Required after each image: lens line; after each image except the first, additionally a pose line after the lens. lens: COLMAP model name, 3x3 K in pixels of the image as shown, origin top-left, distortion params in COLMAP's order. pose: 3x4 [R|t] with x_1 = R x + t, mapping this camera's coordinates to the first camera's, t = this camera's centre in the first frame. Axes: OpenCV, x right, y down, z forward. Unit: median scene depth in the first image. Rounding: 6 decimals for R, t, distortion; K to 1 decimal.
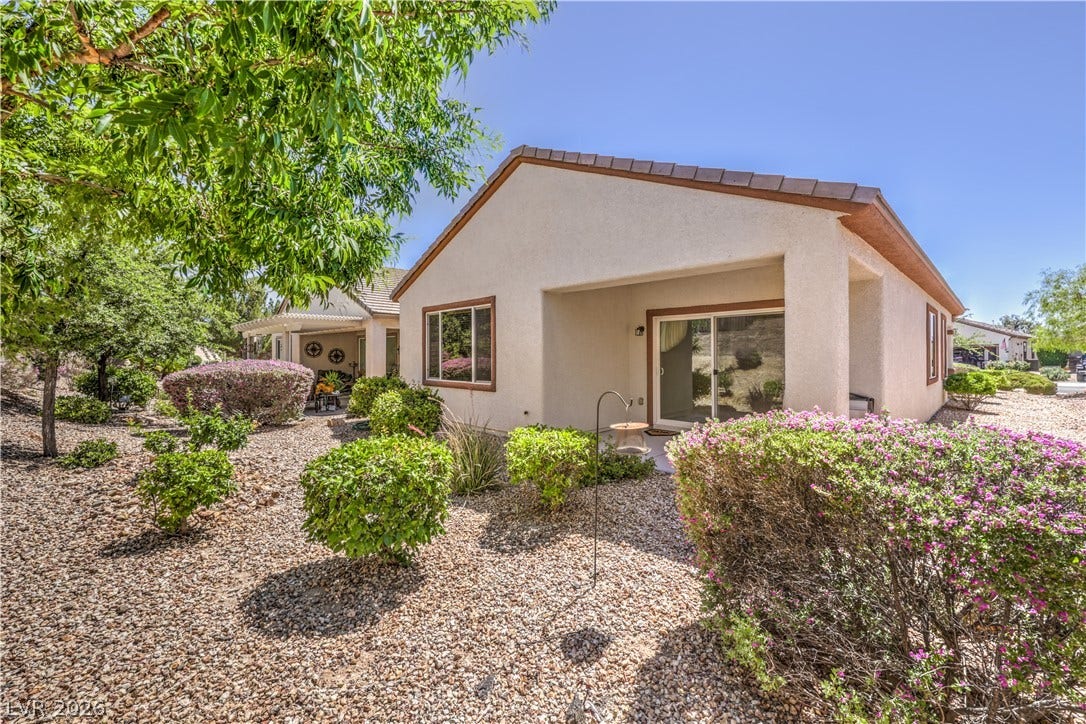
lens RADIAL K [[435.3, 0, 550.2], [0, 435.3, 358.1], [0, 0, 1]] dist [-0.014686, -0.000019]
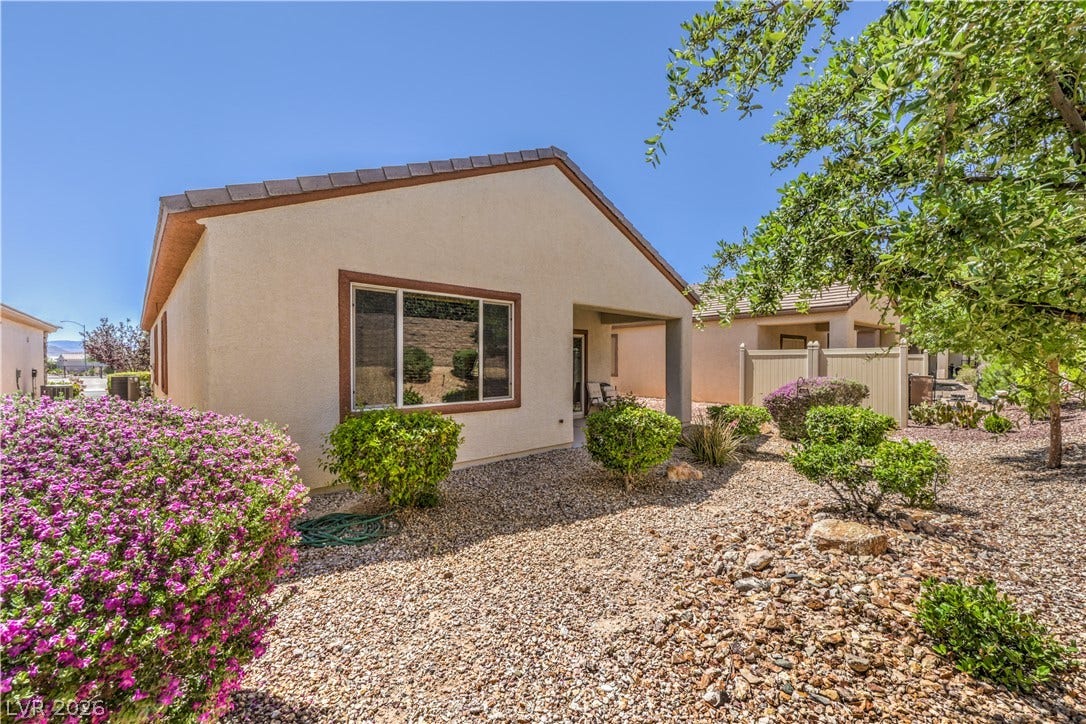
lens RADIAL K [[435.3, 0, 550.2], [0, 435.3, 358.1], [0, 0, 1]] dist [-0.014686, -0.000019]
pose [[0.024052, 0.004087, 0.999702, -0.949731], [0.002036, 0.999989, -0.004138, -0.014181], [-0.999709, 0.002135, 0.024043, 0.900311]]
